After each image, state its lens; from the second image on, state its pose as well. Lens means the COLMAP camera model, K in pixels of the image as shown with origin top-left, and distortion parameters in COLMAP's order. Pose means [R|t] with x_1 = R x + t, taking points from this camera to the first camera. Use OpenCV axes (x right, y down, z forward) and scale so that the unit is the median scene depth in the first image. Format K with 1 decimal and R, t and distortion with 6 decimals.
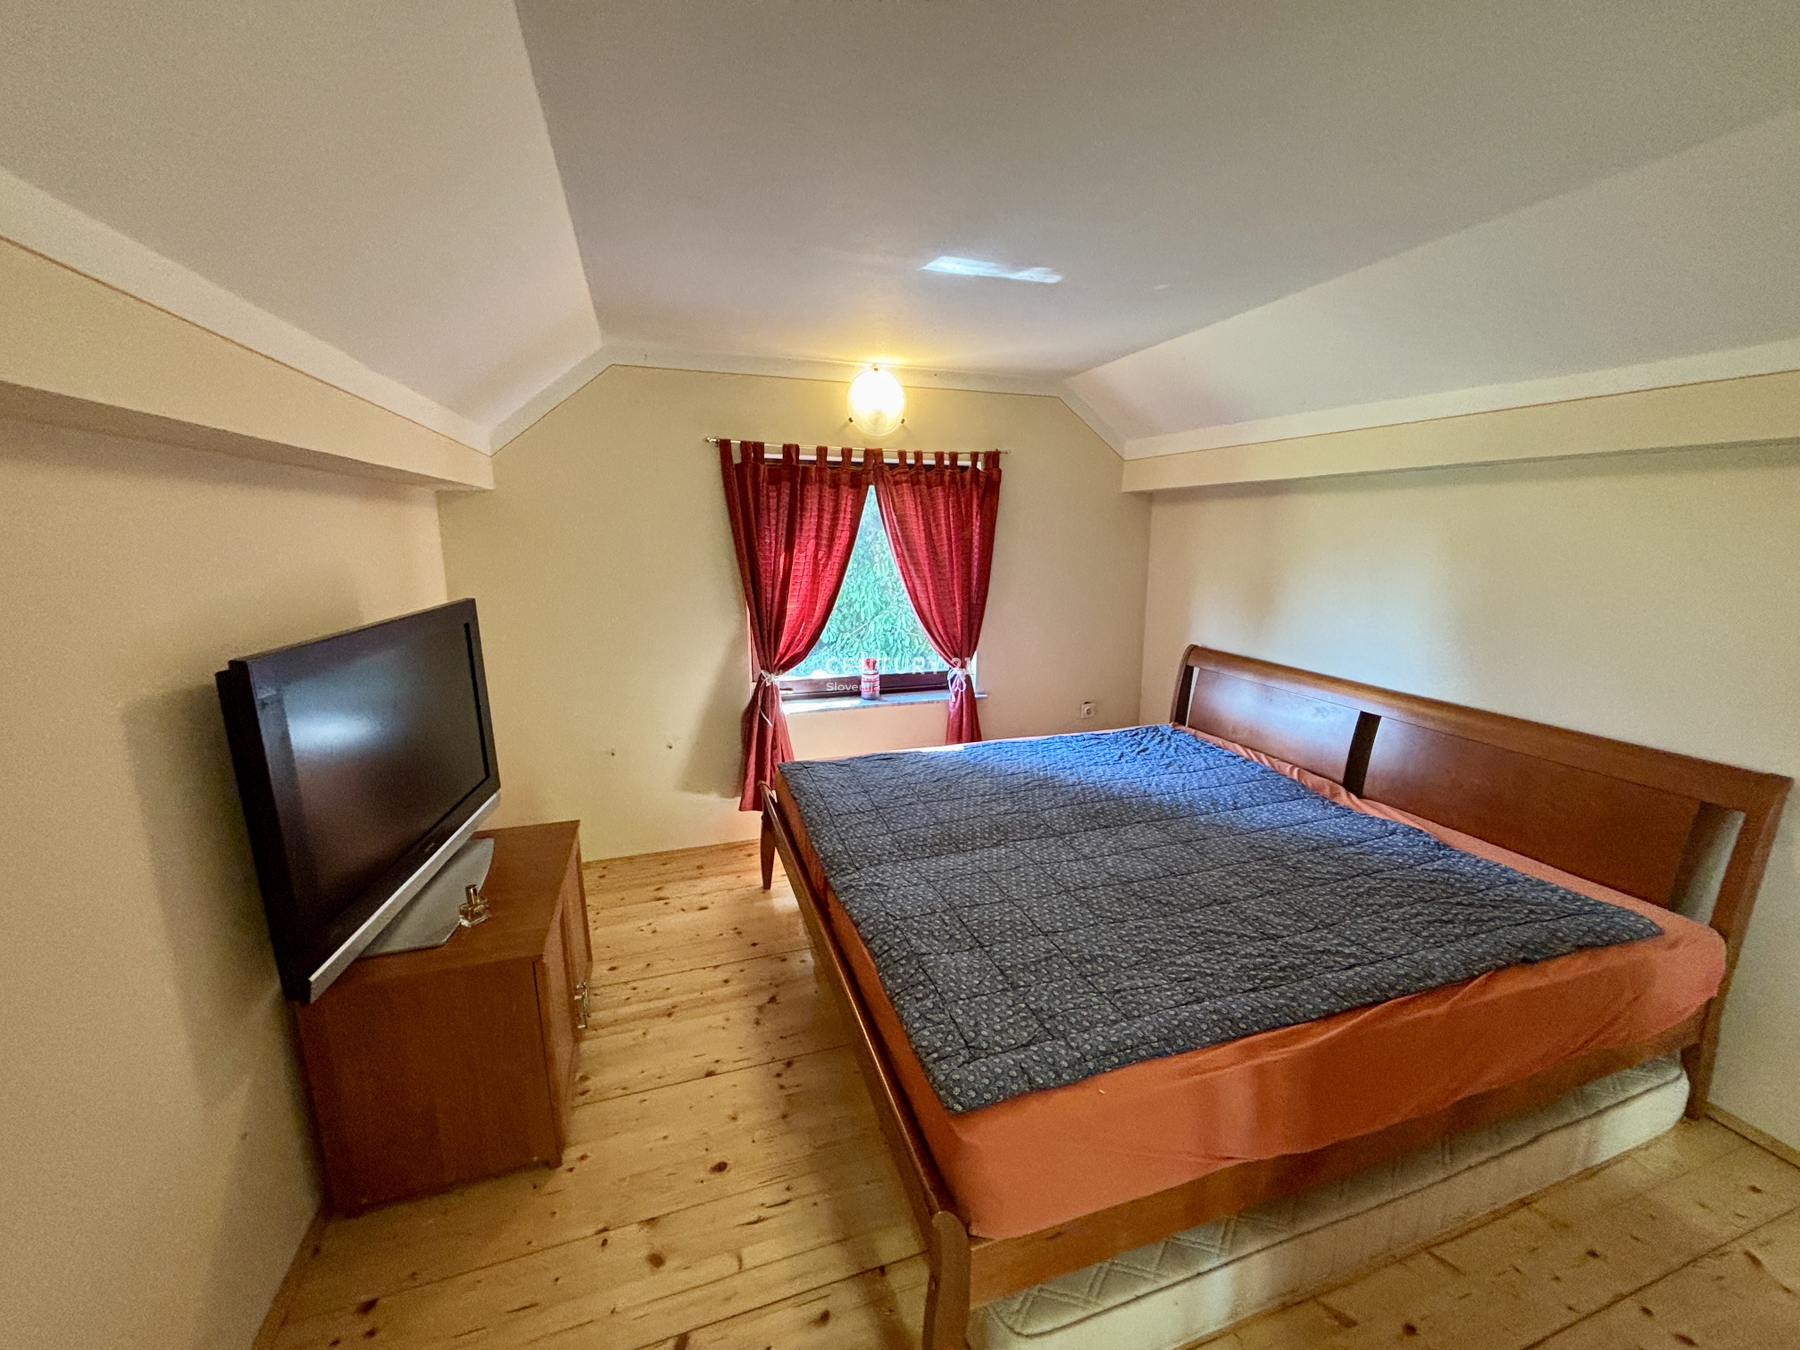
lens RADIAL K [[729.8, 0, 904.9], [0, 729.8, 688.7], [0, 0, 1]] dist [0.001809, -0.000123]
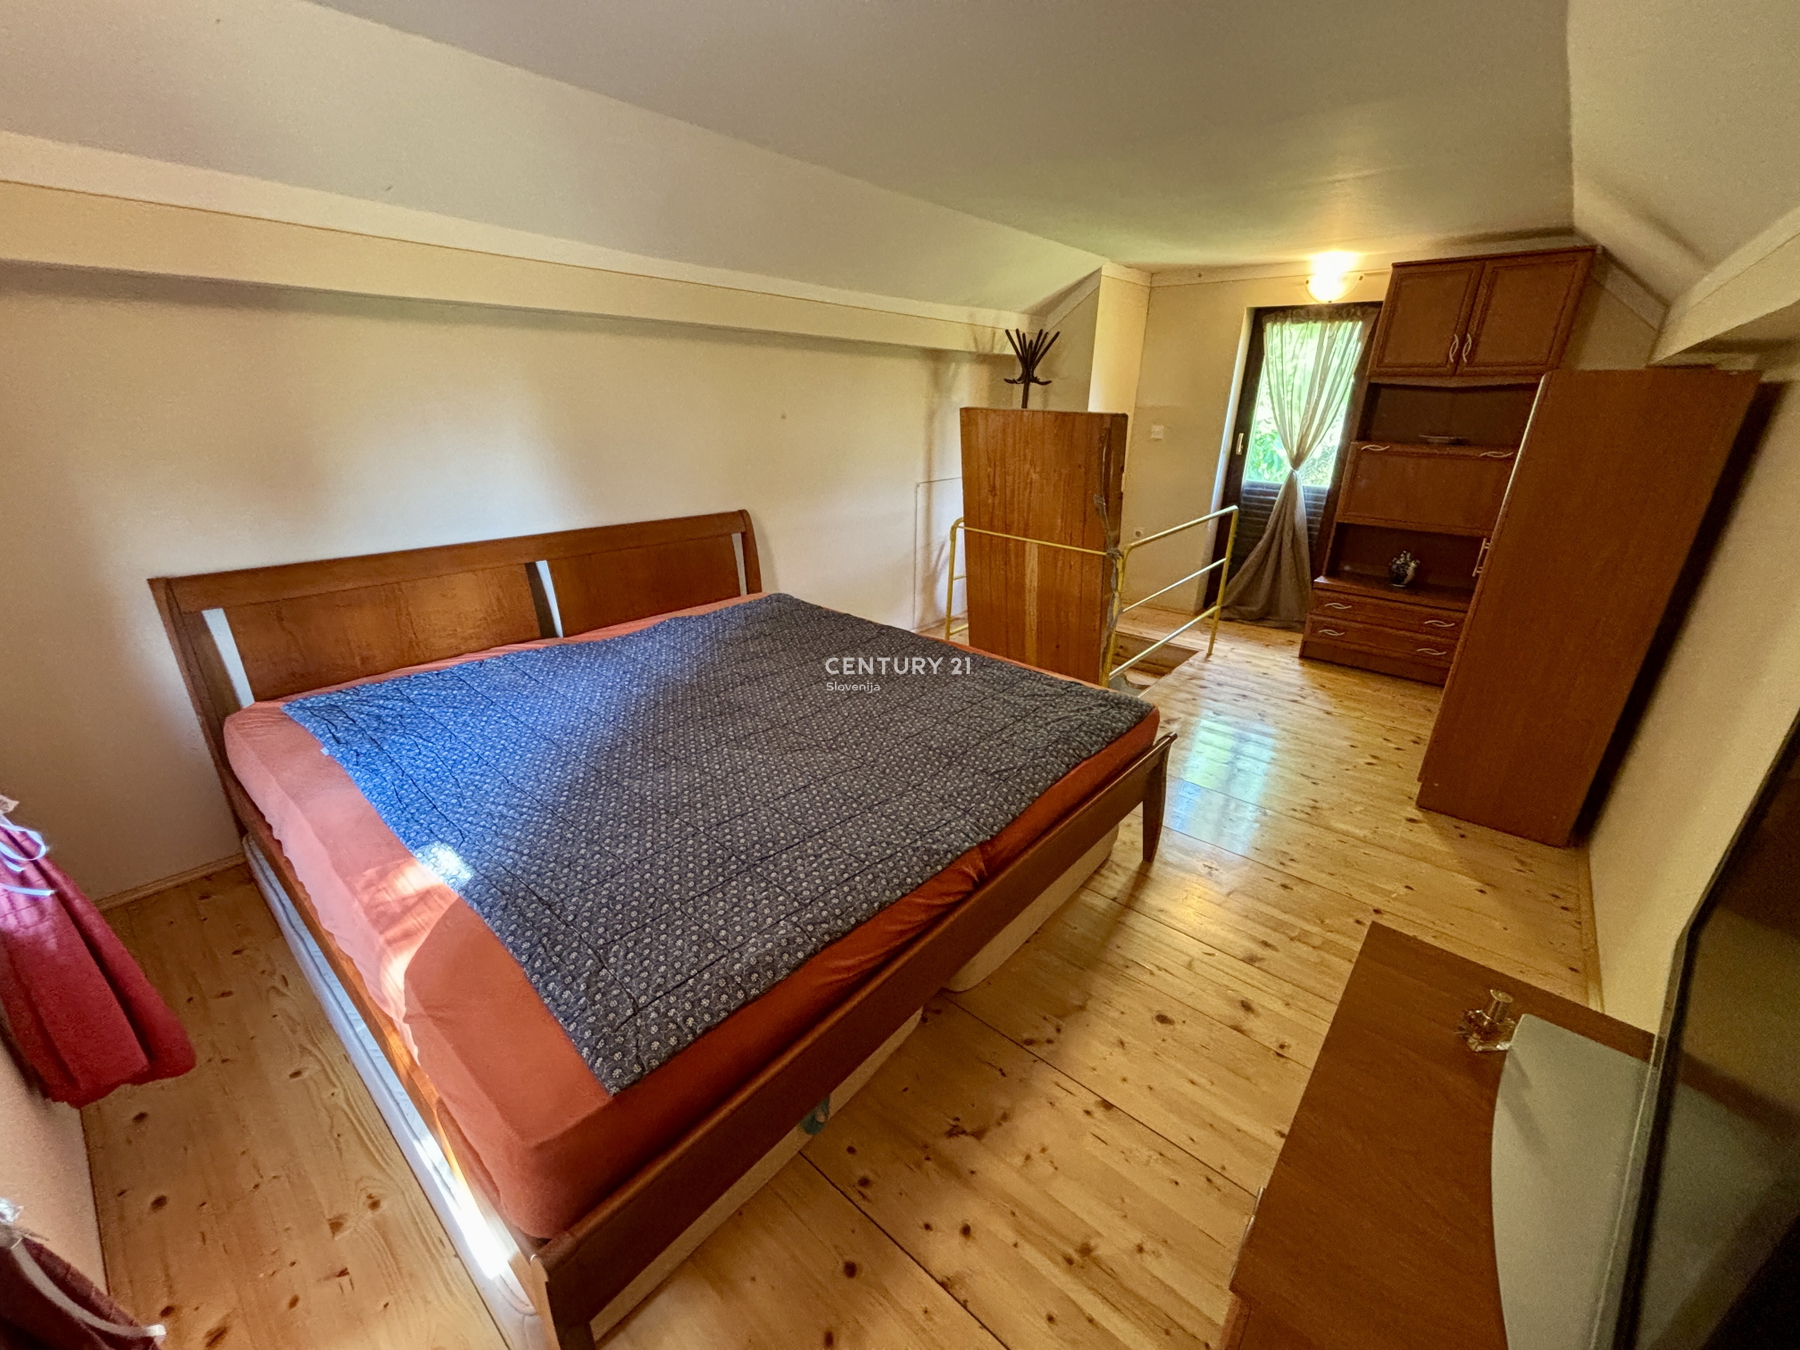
lens RADIAL K [[729.8, 0, 904.7], [0, 729.8, 681.9], [0, 0, 1]] dist [0.001809, -0.000123]
pose [[-0.517450, -0.324176, 0.791932, -0.430544], [0.165536, 0.870061, 0.464319, -0.183488], [-0.839550, 0.371355, -0.396550, 0.908292]]
